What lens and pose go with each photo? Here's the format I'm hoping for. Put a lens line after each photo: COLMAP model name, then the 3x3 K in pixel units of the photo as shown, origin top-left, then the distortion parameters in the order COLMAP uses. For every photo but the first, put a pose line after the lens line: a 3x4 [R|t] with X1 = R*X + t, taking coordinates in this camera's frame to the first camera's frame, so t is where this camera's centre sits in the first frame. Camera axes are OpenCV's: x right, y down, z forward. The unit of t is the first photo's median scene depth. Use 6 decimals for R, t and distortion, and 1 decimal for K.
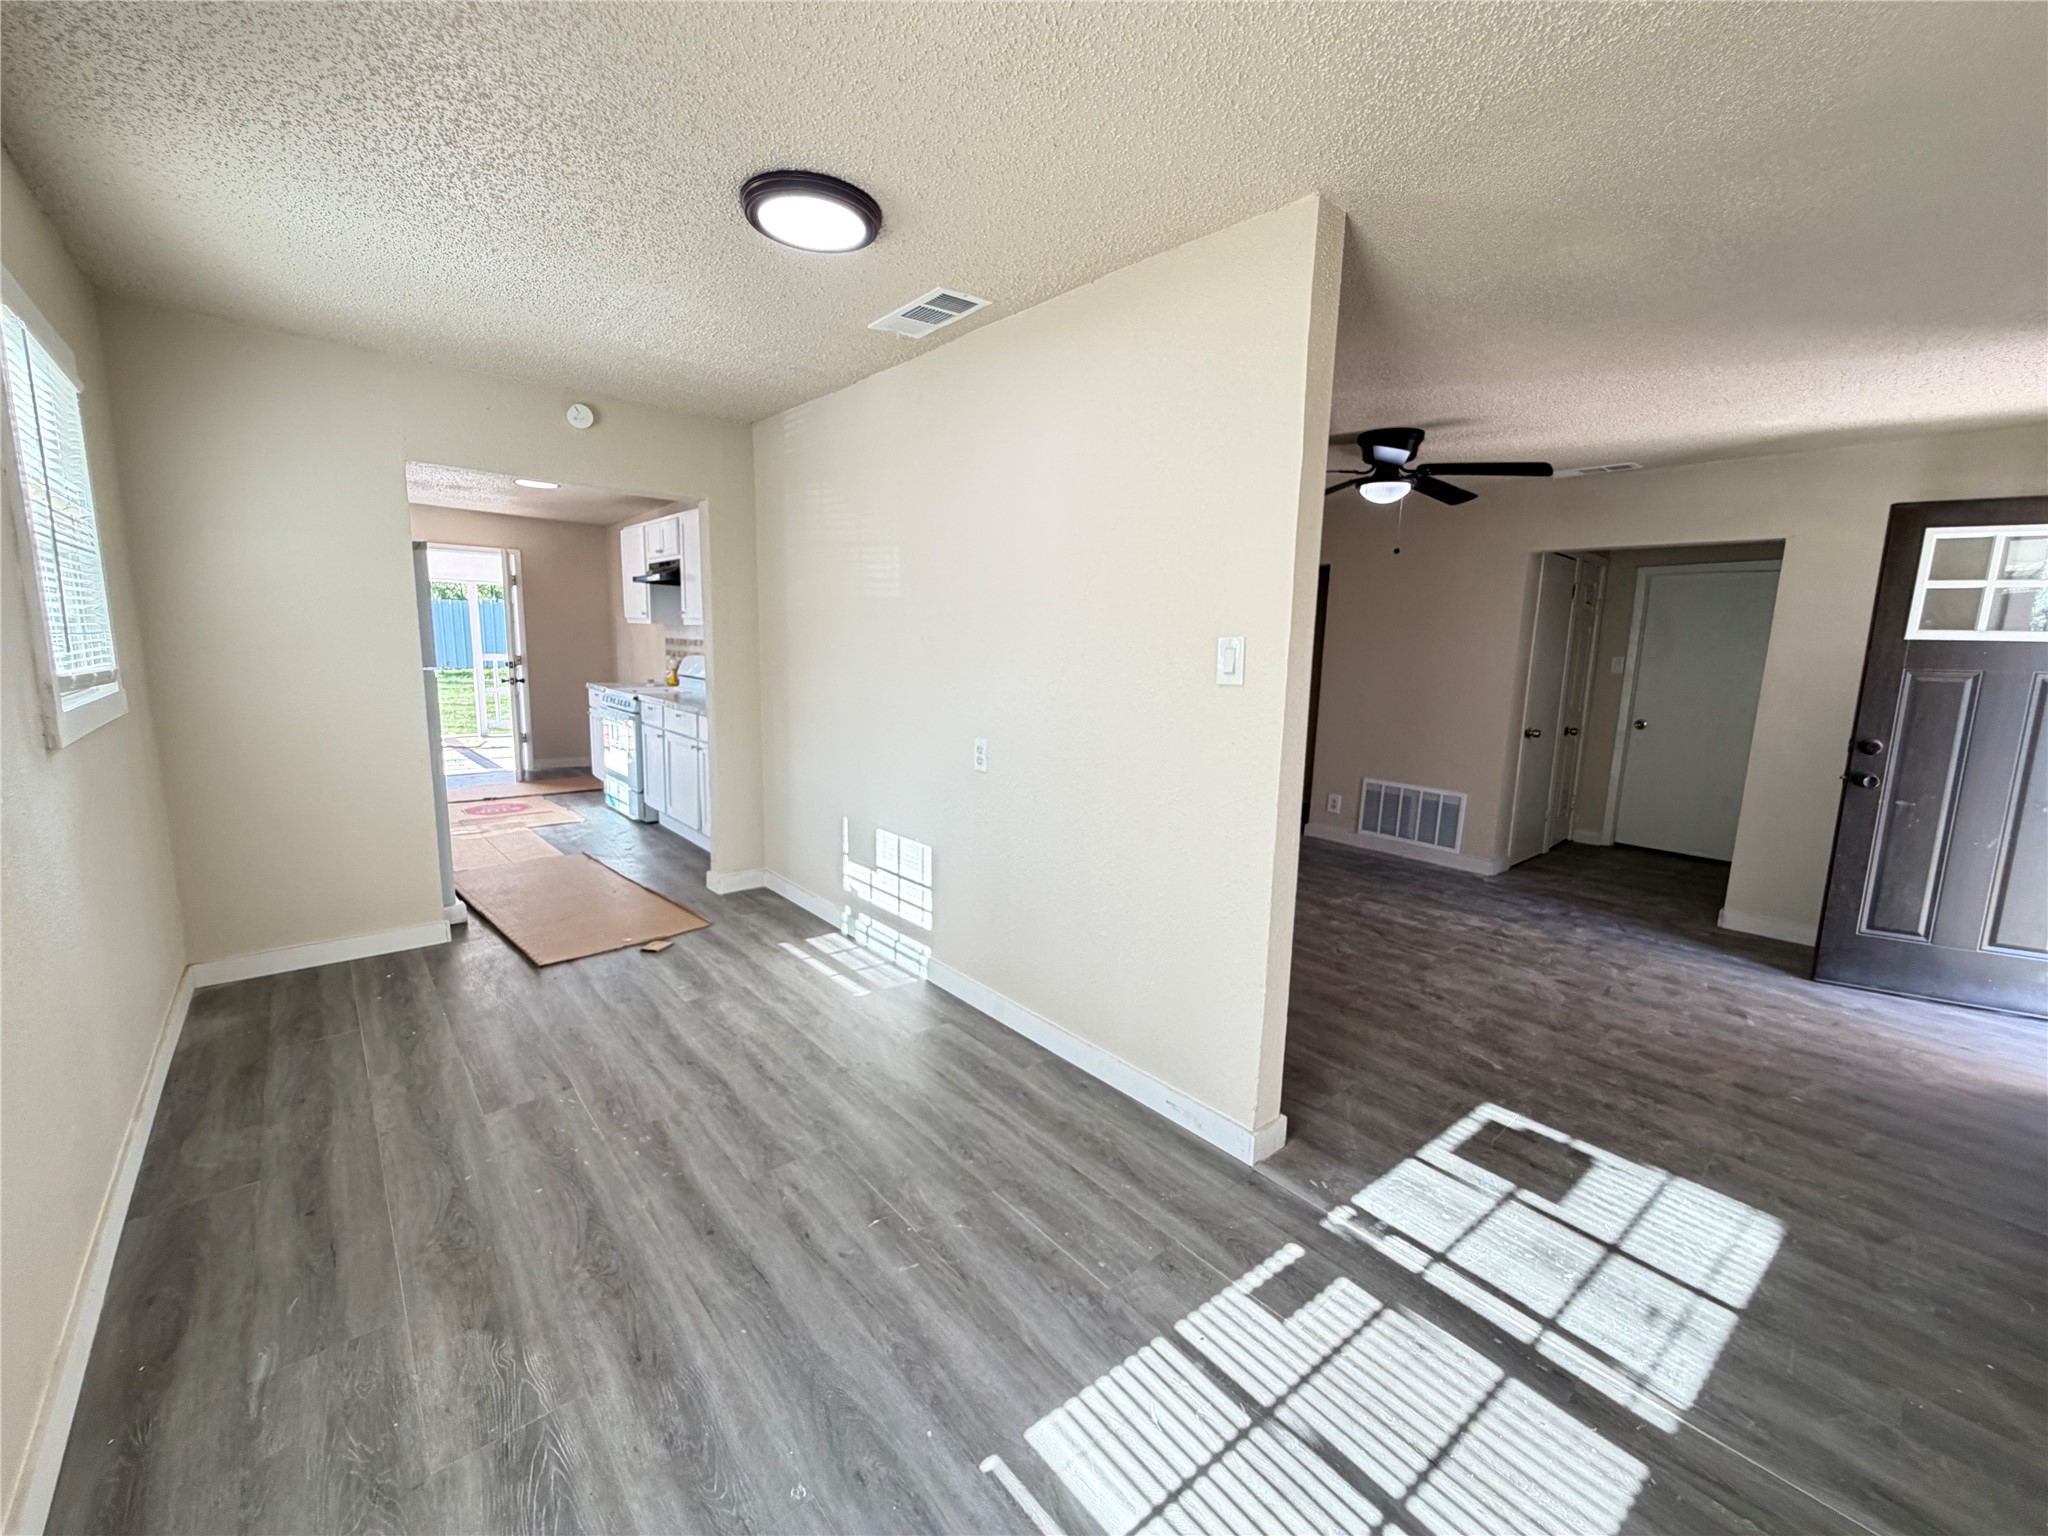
lens RADIAL K [[824.5, 0, 1017.1], [0, 824.5, 765.3], [0, 0, 1]] dist [0.000107, 0.000289]
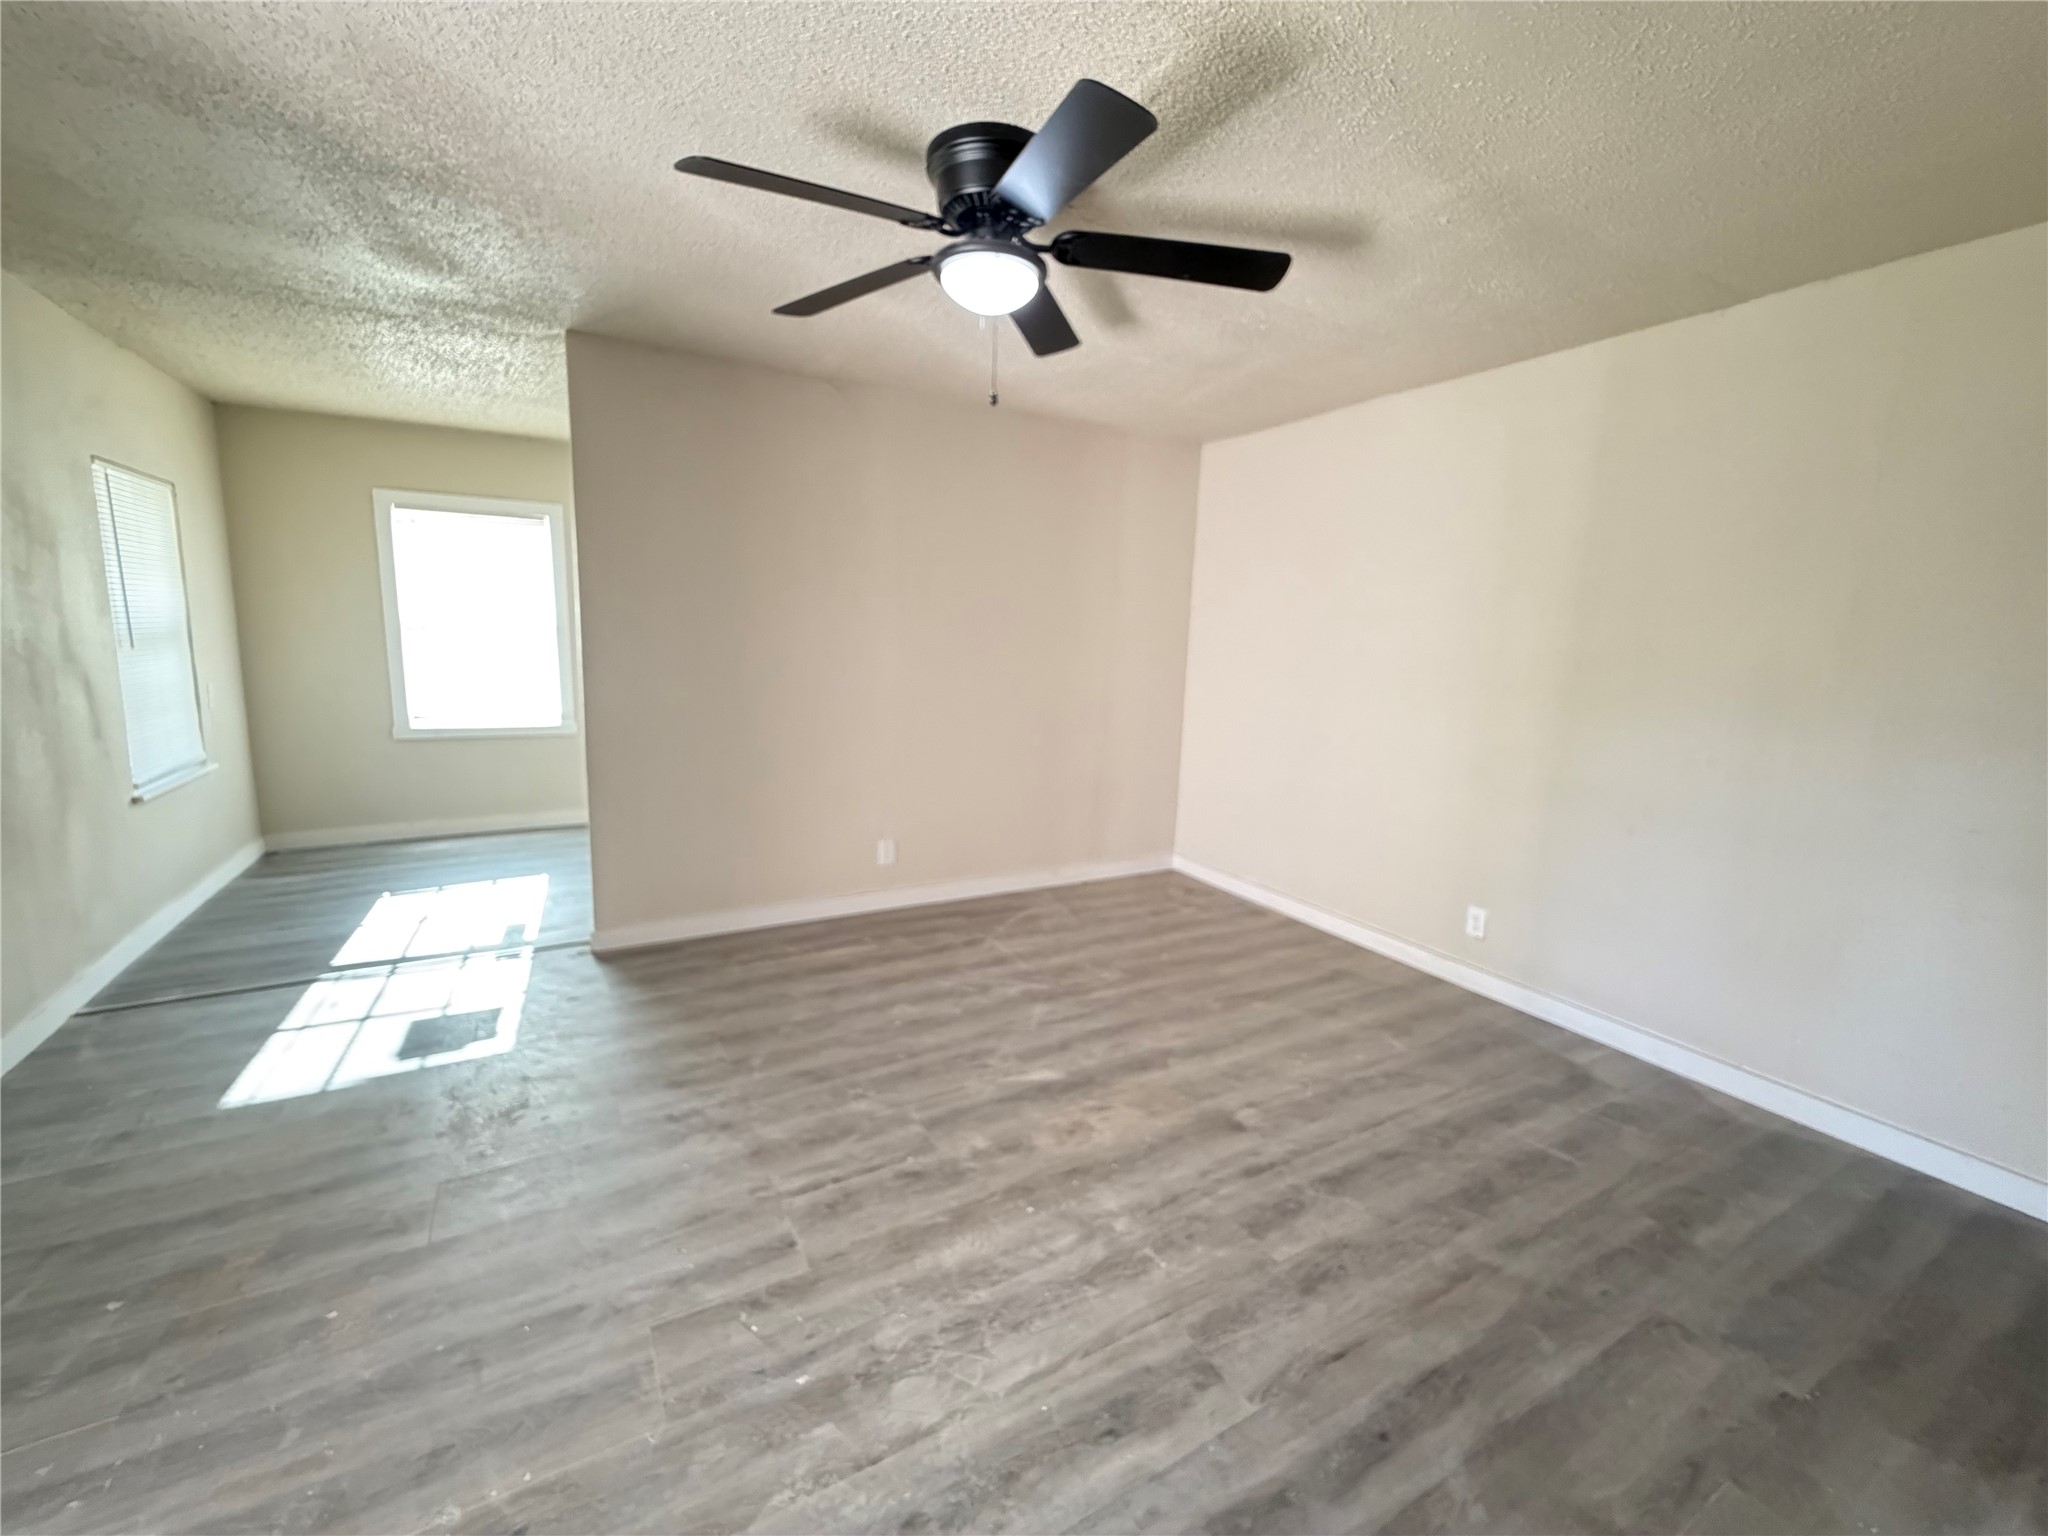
lens RADIAL K [[824.5, 0, 1017.1], [0, 824.5, 765.3], [0, 0, 1]] dist [0.000107, 0.000289]
pose [[-0.203537, 0.124262, -0.971150, 0.972561], [-0.183021, 0.969599, 0.162422, -0.150128], [0.961809, 0.210800, -0.174607, 1.196702]]
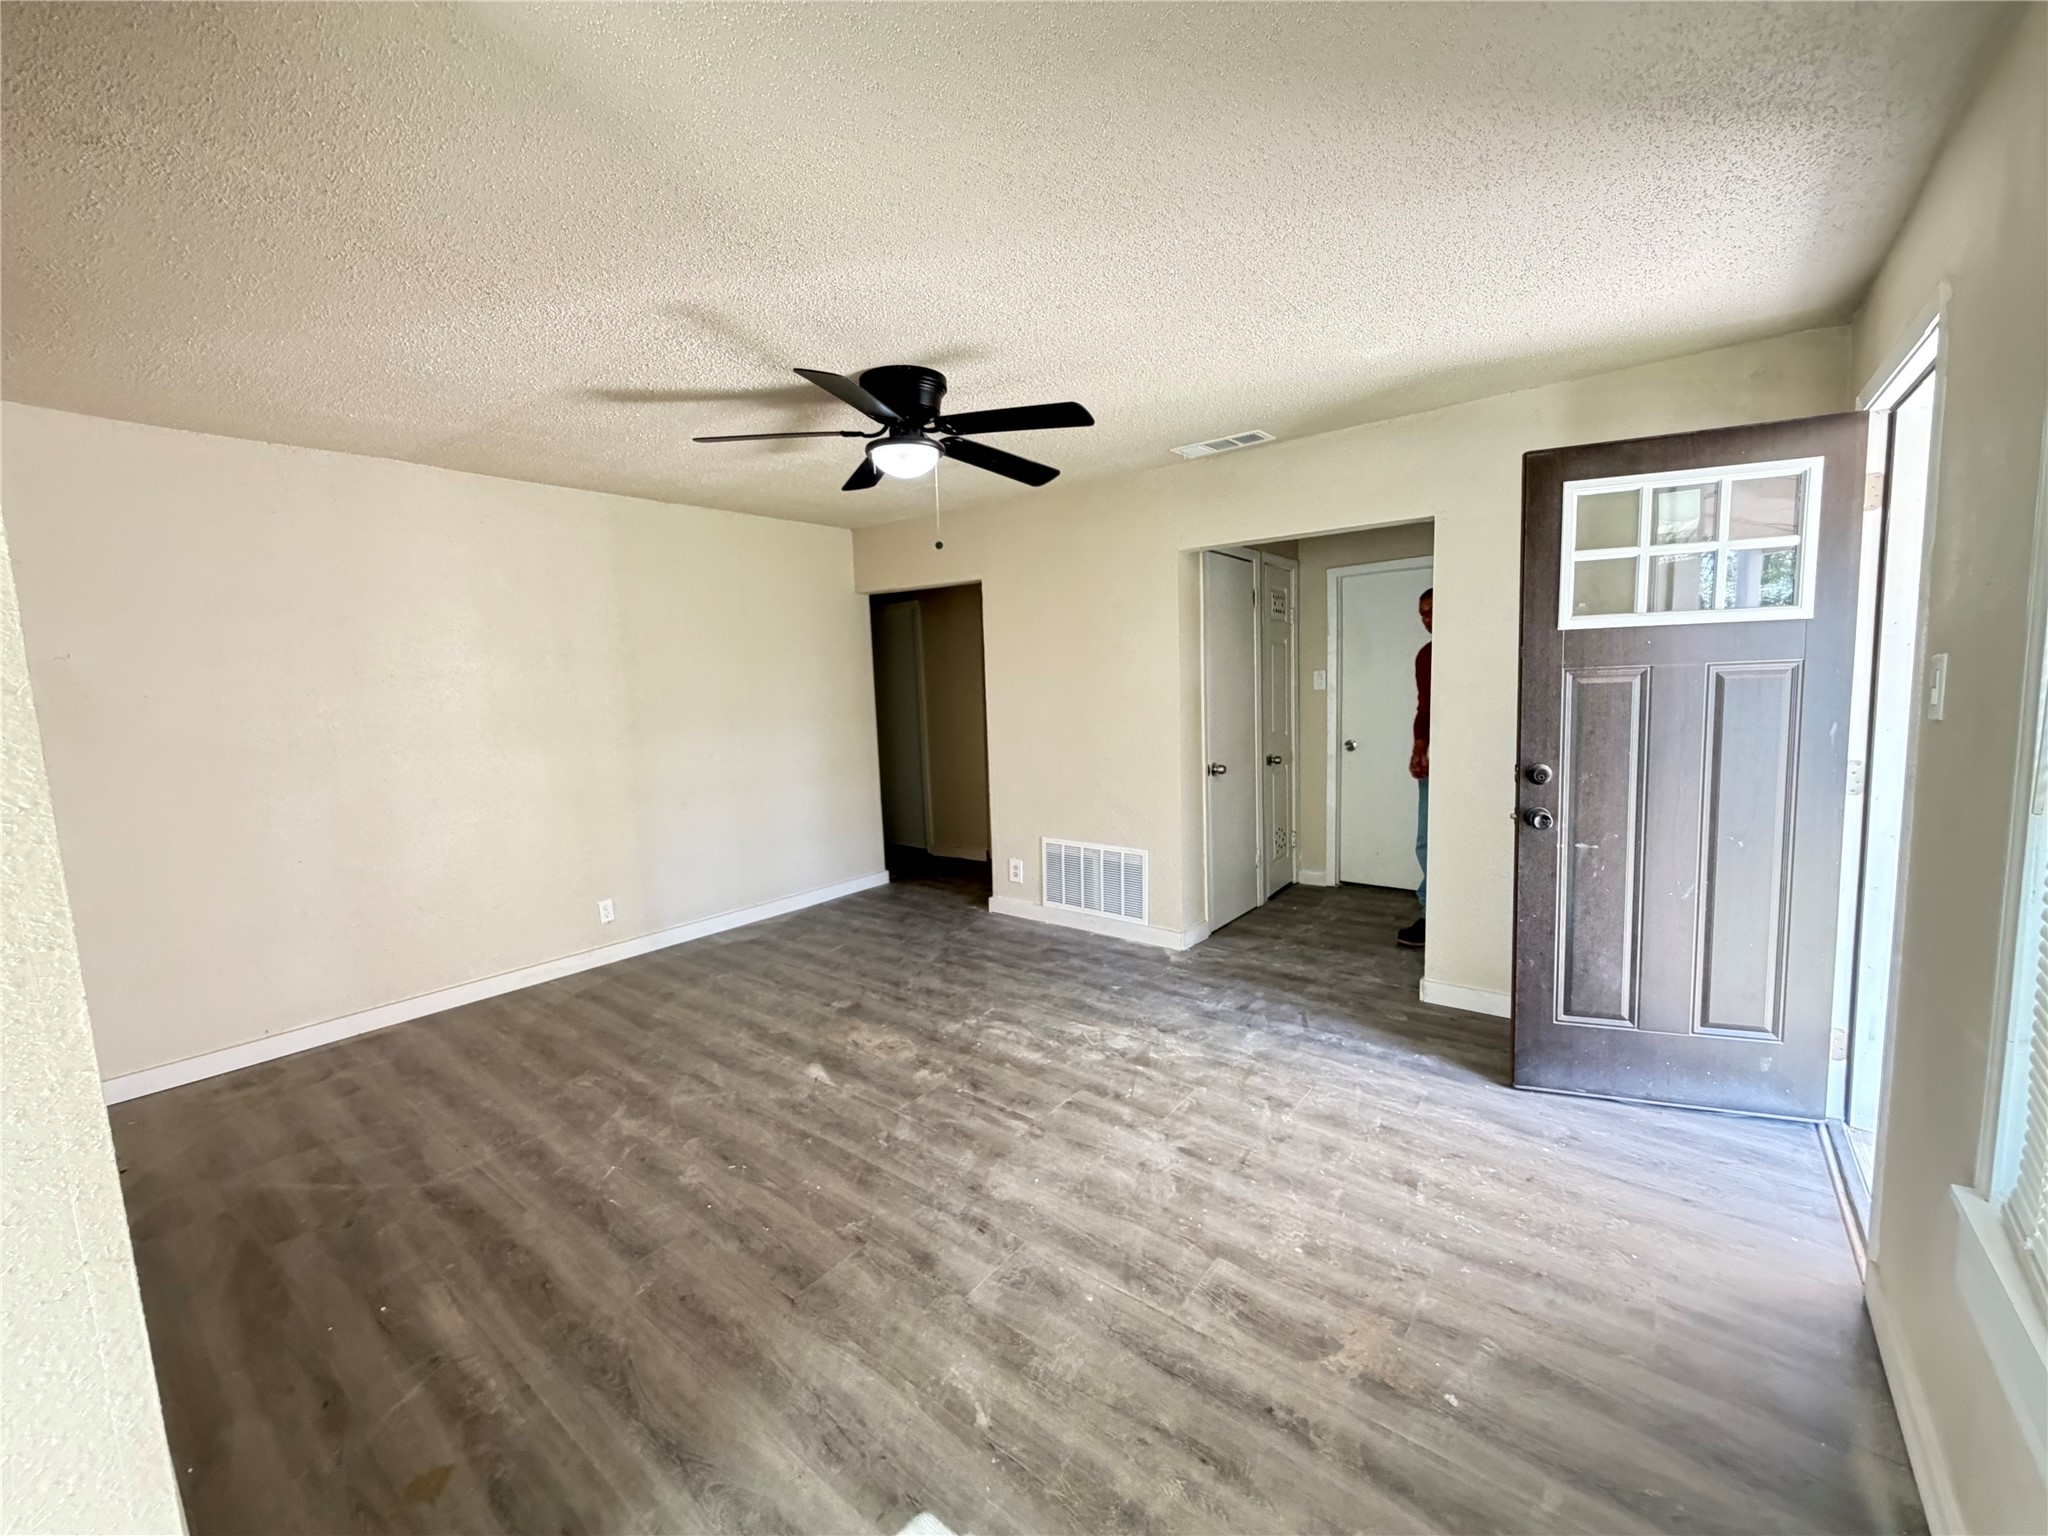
lens RADIAL K [[824.5, 0, 1017.1], [0, 824.5, 765.3], [0, 0, 1]] dist [0.000107, 0.000289]
pose [[0.981956, -0.078519, 0.172036, 0.410128], [0.086581, 0.995447, -0.039861, -0.038899], [-0.168123, 0.054036, 0.984284, 0.317331]]
